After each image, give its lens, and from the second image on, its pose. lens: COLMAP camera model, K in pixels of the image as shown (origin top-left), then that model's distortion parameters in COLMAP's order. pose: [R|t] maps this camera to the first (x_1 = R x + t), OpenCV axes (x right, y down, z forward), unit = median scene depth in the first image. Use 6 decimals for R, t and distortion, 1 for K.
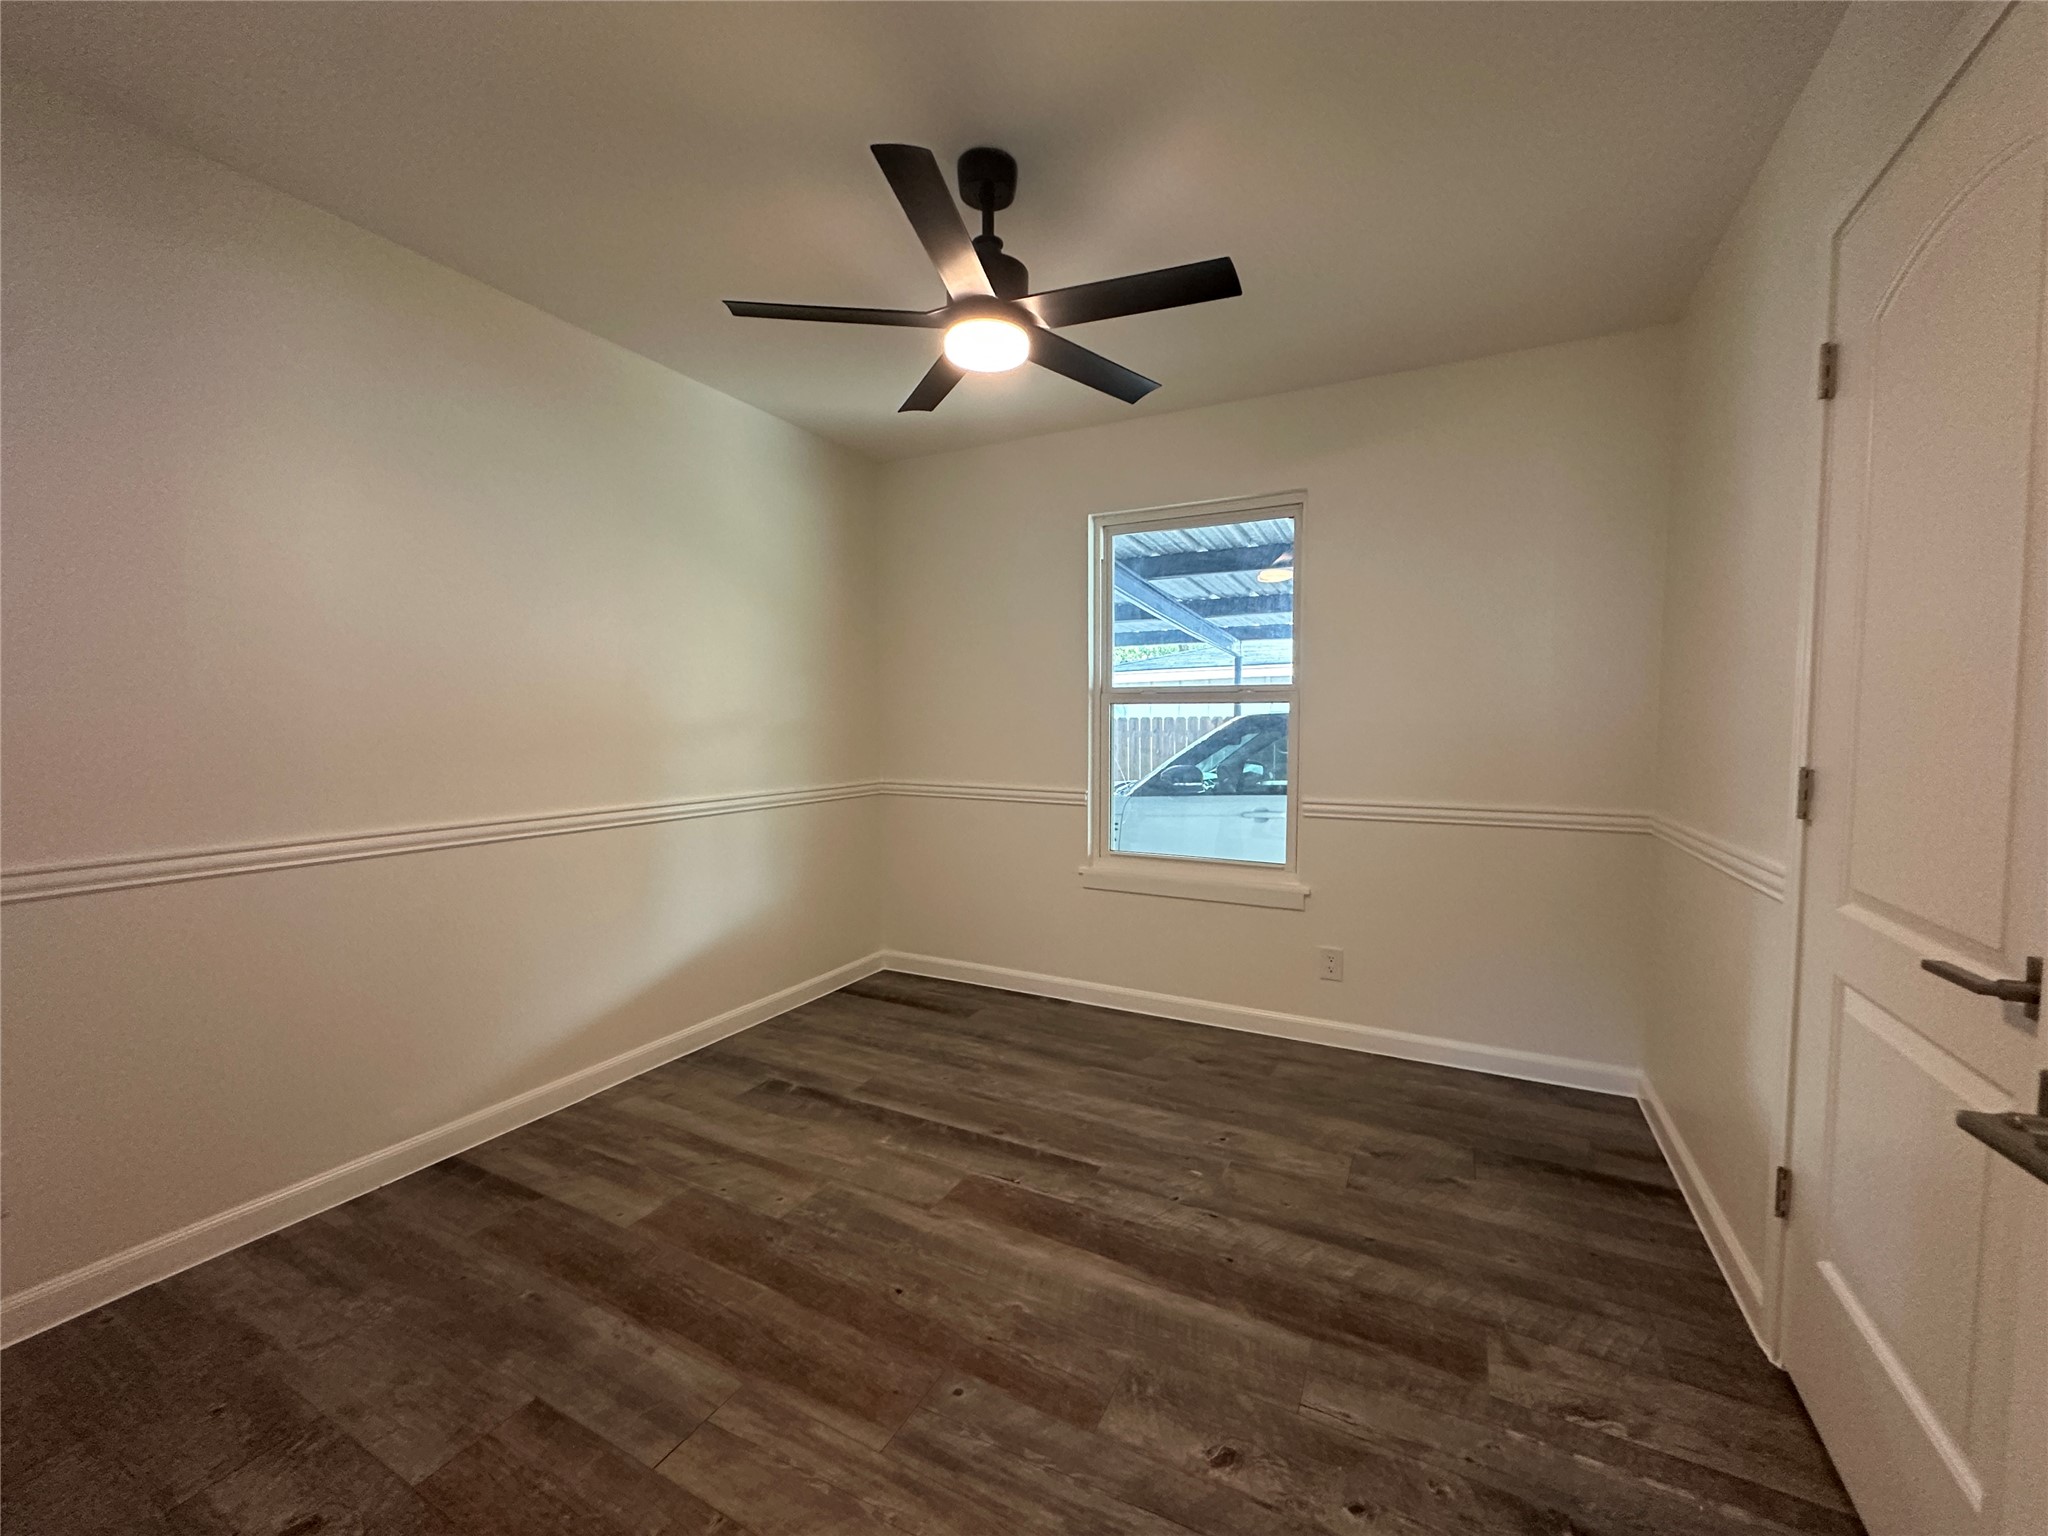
lens RADIAL K [[817.6, 0, 1024.0], [0, 817.6, 768.0], [0, 0, 1]] dist [-0.003836, 0.000367]
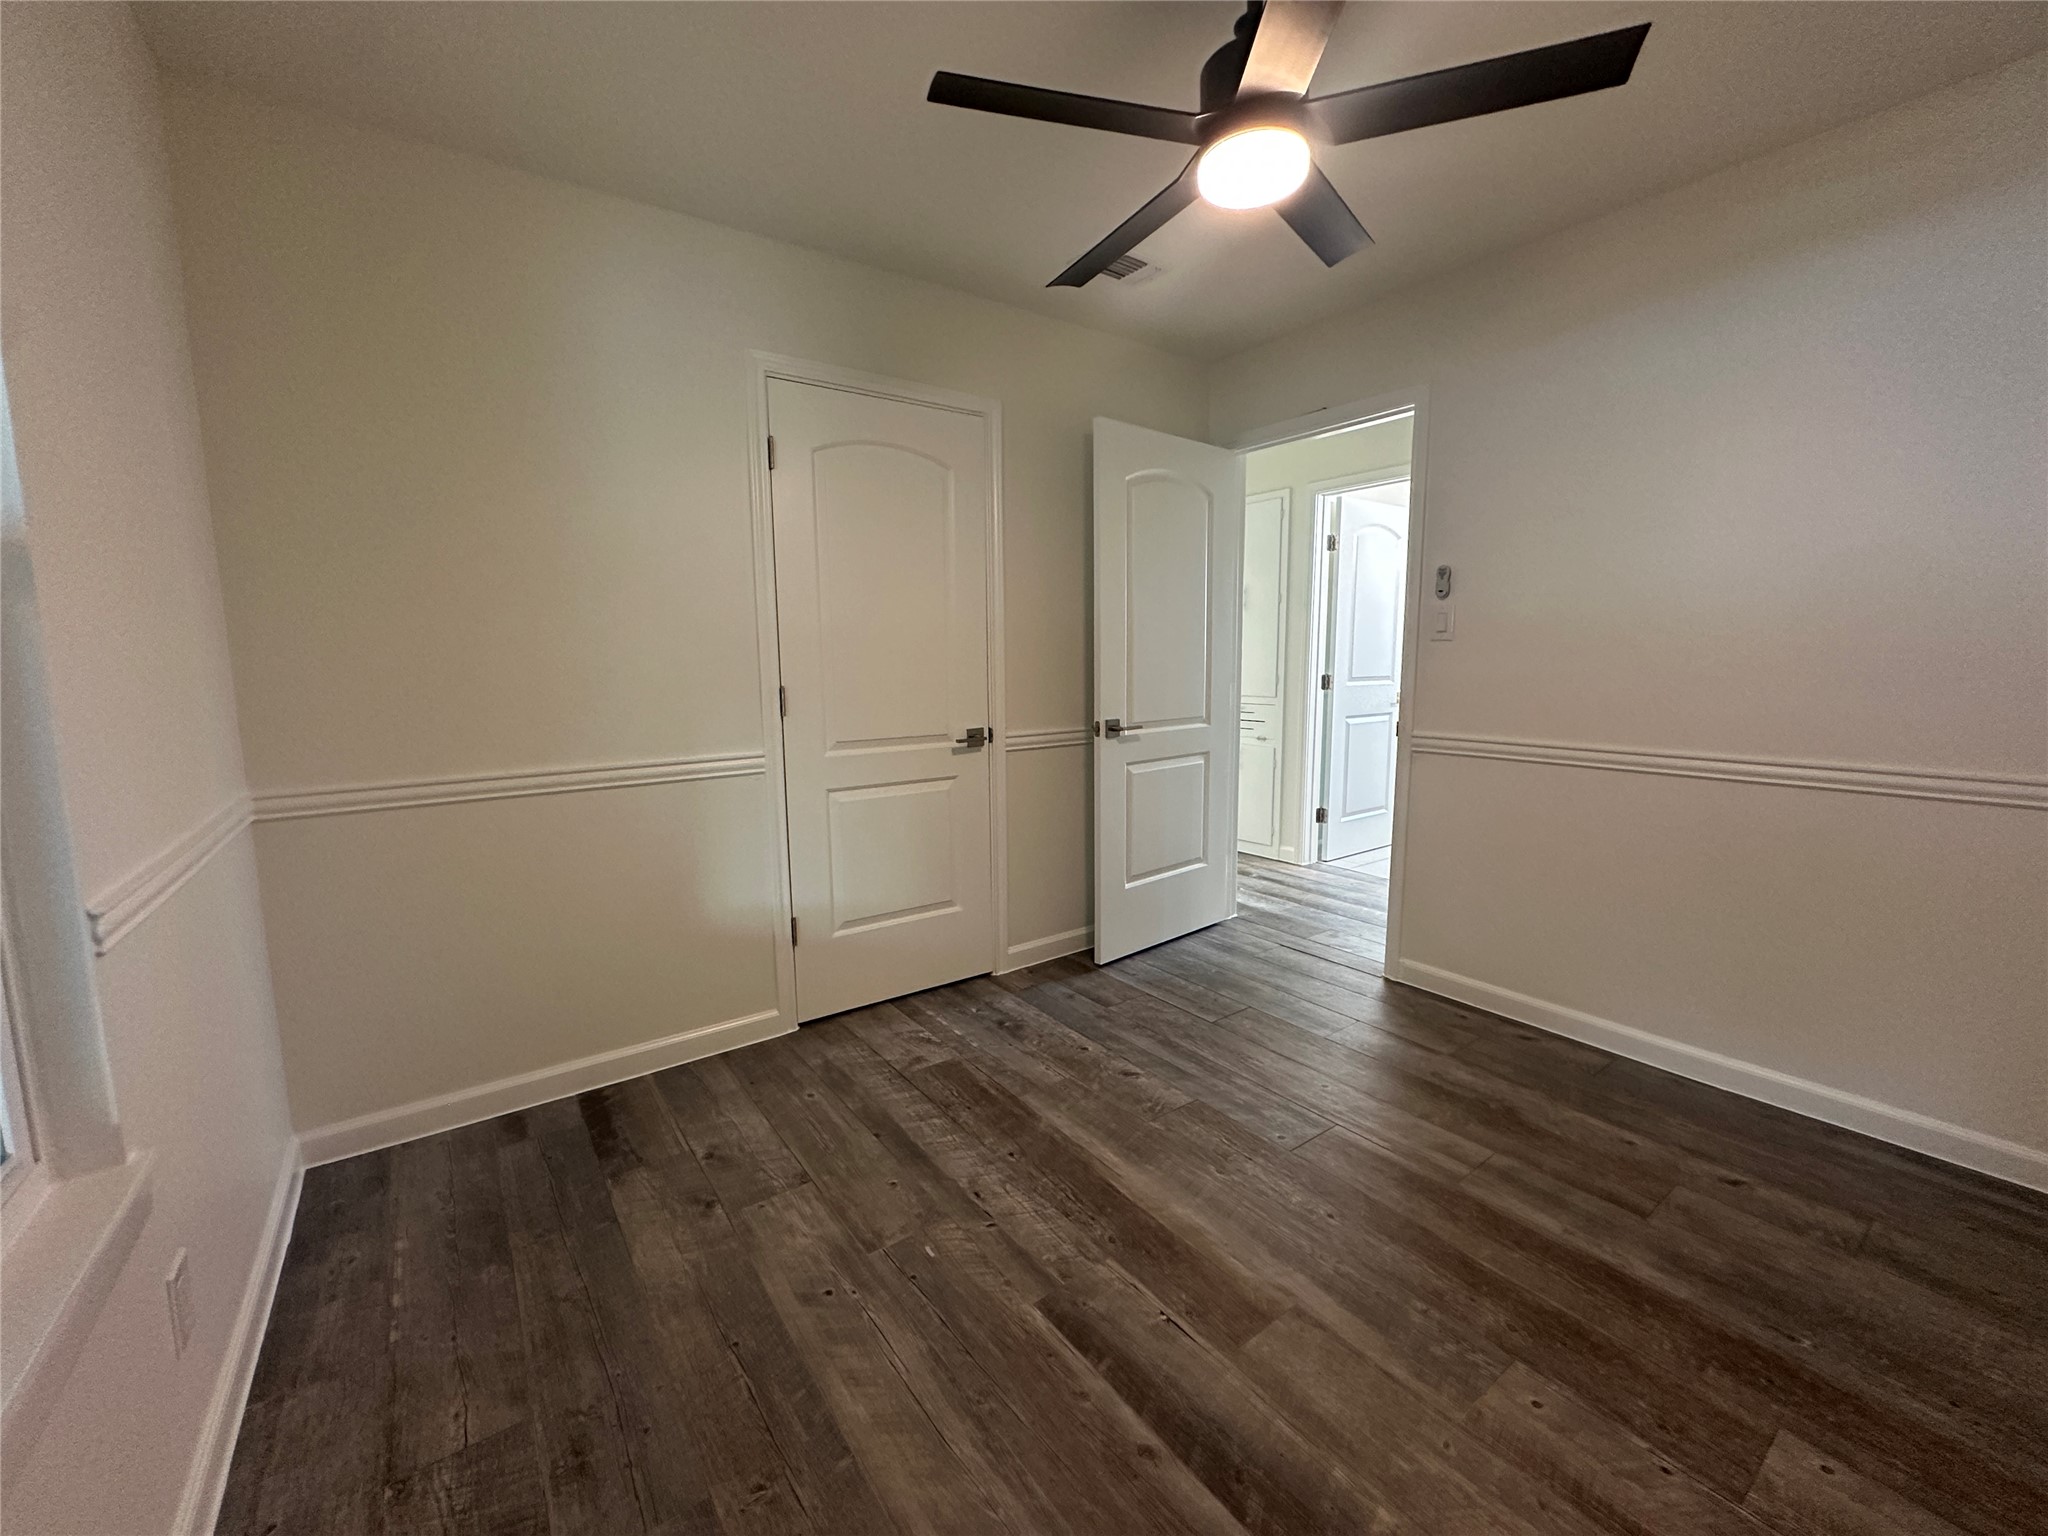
lens RADIAL K [[817.6, 0, 1024.0], [0, 817.6, 768.0], [0, 0, 1]] dist [-0.003836, 0.000367]
pose [[-0.893350, -0.052683, 0.446262, -0.211263], [0.034379, 0.982180, 0.184771, -0.099956], [-0.448044, 0.180407, -0.875620, 1.755978]]
